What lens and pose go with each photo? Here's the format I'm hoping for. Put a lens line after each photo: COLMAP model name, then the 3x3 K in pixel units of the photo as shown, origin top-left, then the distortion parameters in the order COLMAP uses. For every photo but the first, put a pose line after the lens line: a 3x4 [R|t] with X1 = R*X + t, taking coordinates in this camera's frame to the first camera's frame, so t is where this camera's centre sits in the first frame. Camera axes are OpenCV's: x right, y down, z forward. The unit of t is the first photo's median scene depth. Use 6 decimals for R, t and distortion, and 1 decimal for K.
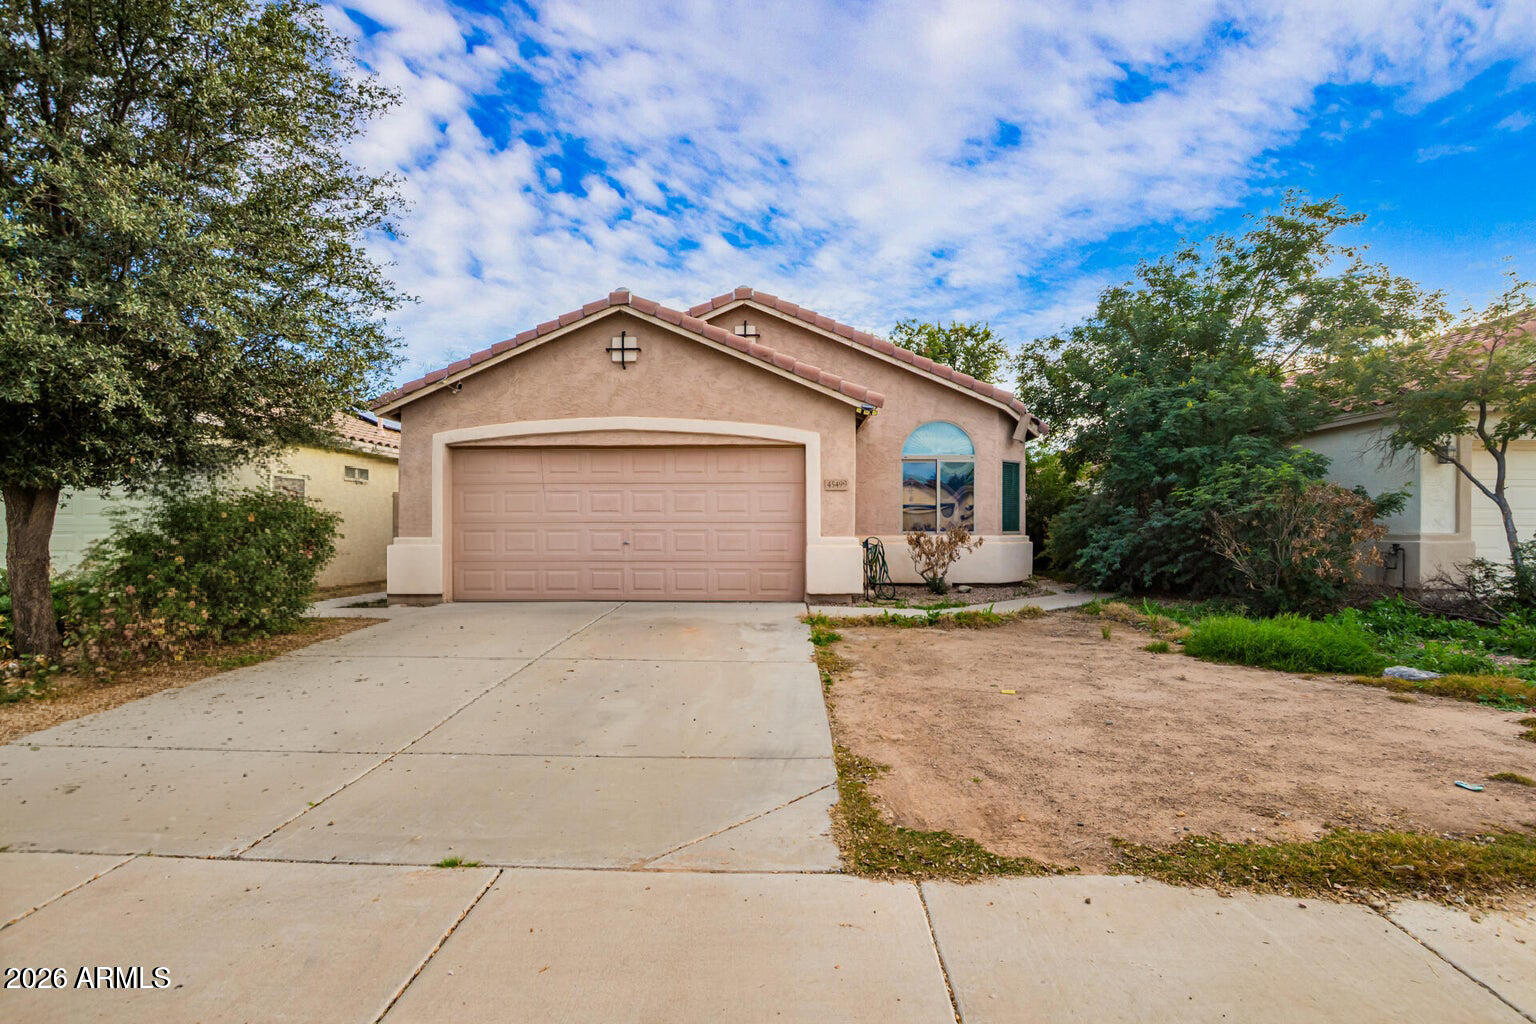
lens RADIAL K [[707.7, 0, 790.2], [0, 707.7, 533.5], [0, 0, 1]] dist [-0.025646, 0.000301]
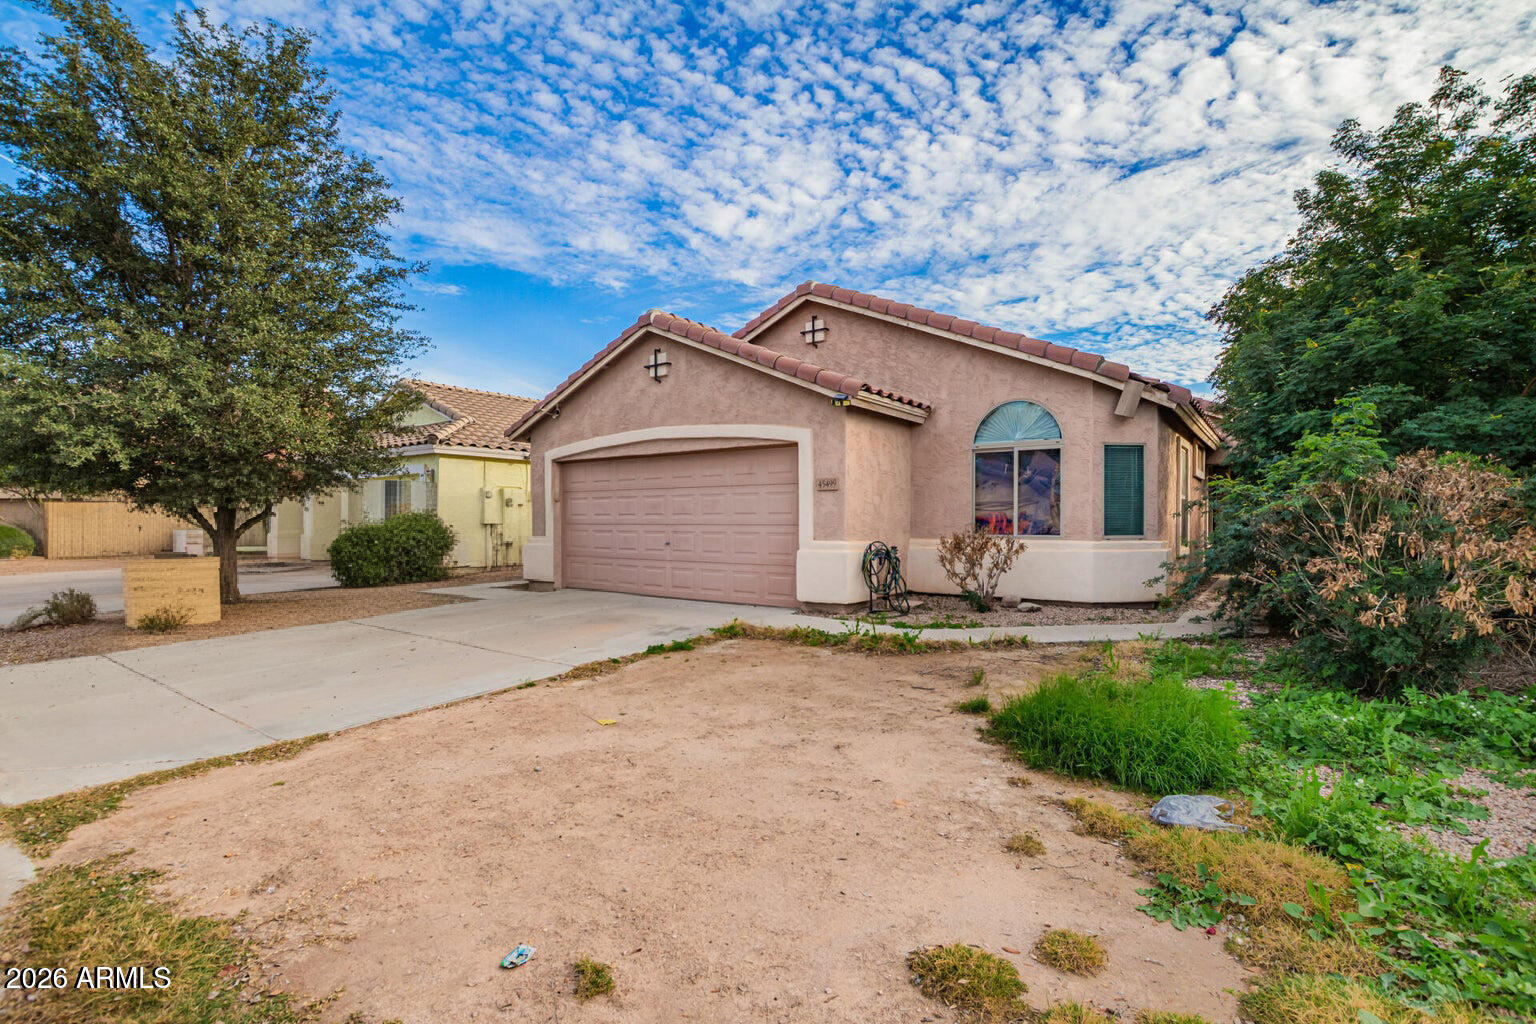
lens RADIAL K [[707.7, 0, 790.2], [0, 707.7, 533.5], [0, 0, 1]] dist [-0.025646, 0.000301]
pose [[0.829552, 0.010368, -0.558334, 0.542783], [-0.006138, 0.999937, 0.009449, -0.013412], [0.558396, -0.004411, 0.829563, 0.209924]]
